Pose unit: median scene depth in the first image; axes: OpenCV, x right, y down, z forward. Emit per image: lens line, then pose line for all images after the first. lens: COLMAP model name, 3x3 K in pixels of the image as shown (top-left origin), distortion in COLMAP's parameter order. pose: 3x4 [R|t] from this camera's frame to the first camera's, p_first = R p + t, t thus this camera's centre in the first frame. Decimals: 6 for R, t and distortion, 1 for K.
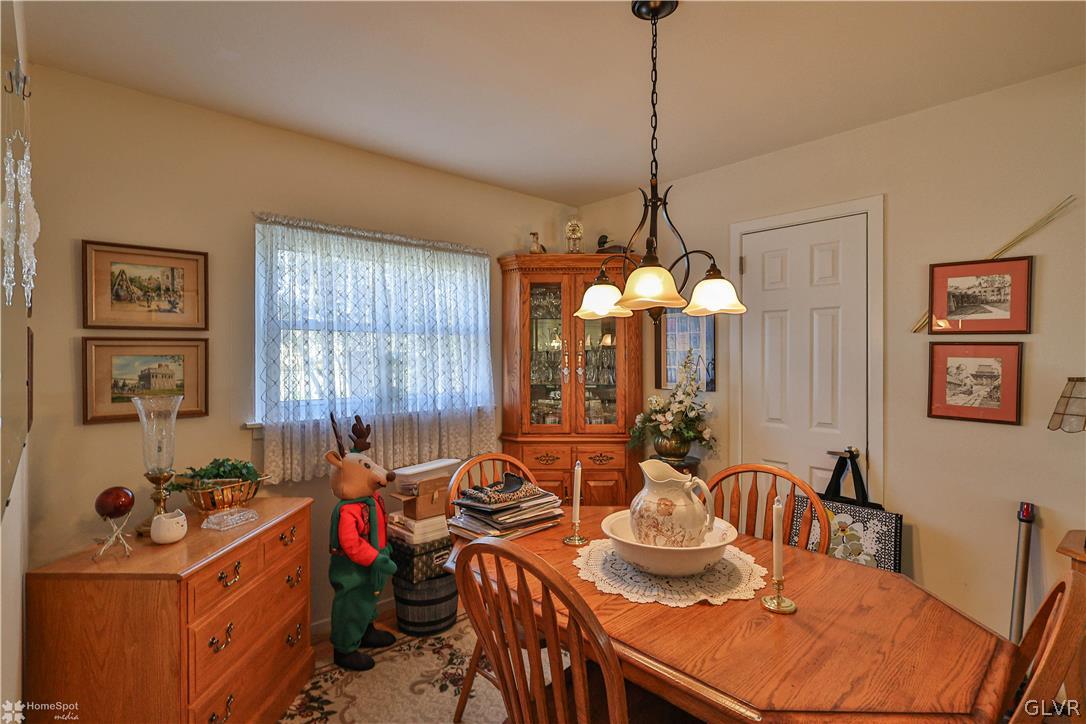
lens RADIAL K [[548.4, 0, 548.3], [0, 548.4, 345.9], [0, 0, 1]] dist [-0.000127, 0.000204]
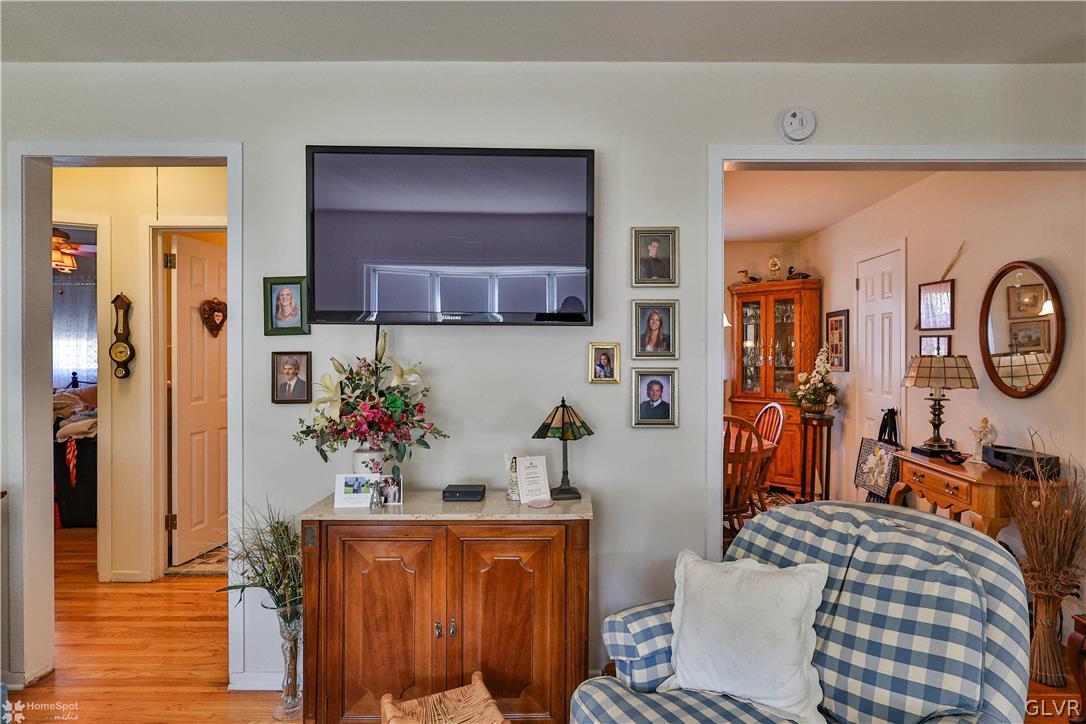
lens RADIAL K [[548.4, 0, 548.3], [0, 548.4, 345.9], [0, 0, 1]] dist [-0.000127, 0.000204]
pose [[0.719068, -0.003134, -0.694932, 0.677422], [0.000195, 0.999991, -0.004308, 0.018915], [0.694939, 0.002962, 0.719062, -0.539017]]
